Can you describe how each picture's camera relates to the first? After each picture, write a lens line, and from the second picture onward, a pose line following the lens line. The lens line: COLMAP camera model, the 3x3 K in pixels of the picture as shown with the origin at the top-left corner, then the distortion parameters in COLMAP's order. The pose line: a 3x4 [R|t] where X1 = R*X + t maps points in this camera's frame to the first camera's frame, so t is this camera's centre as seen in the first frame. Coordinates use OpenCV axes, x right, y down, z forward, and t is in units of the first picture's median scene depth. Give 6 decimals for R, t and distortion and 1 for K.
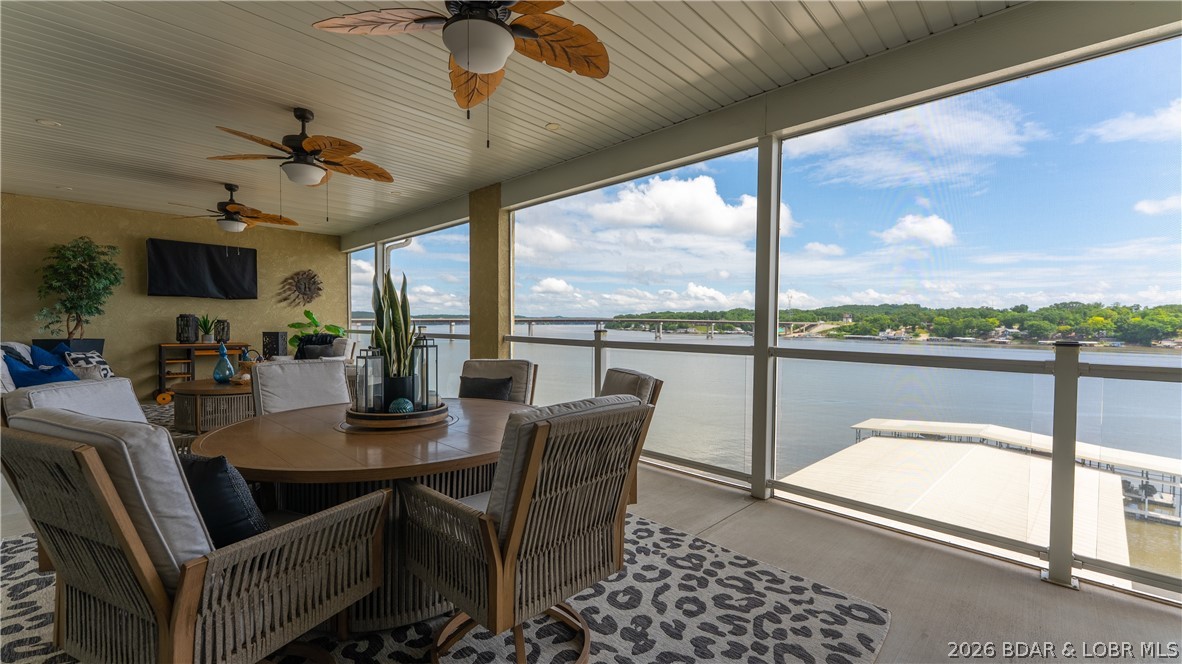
lens RADIAL K [[483.2, 0, 591.0], [0, 483.2, 332.0], [0, 0, 1]] dist [0.000188, 0.000285]
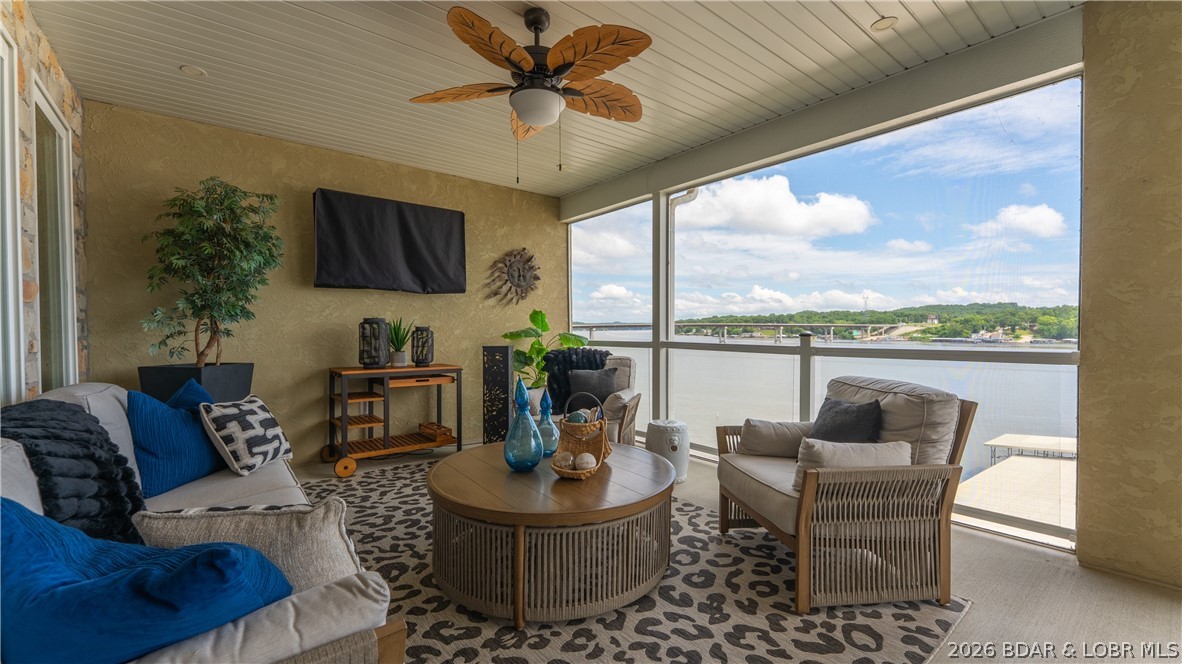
lens RADIAL K [[483.2, 0, 591.0], [0, 483.2, 332.0], [0, 0, 1]] dist [0.000188, 0.000285]
pose [[0.992523, -0.012940, -0.121370, -0.500504], [0.011495, 0.999855, -0.012594, -0.009249], [0.121515, 0.011105, 0.992527, 0.446751]]
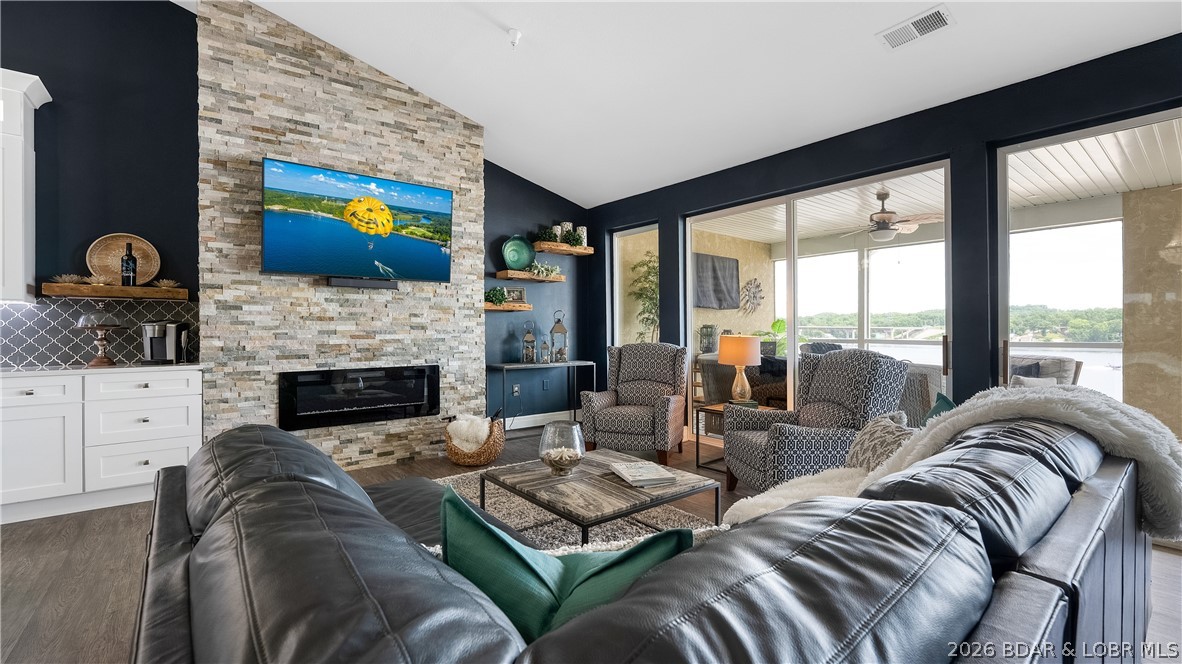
lens RADIAL K [[504.3, 0, 591.0], [0, 504.3, 332.0], [0, 0, 1]] dist [-0.008793, -0.000483]
pose [[0.990426, -0.010073, -0.137673, -0.929963], [0.007832, 0.999828, -0.016809, -0.006092], [0.137819, 0.015570, 0.990335, -0.078206]]
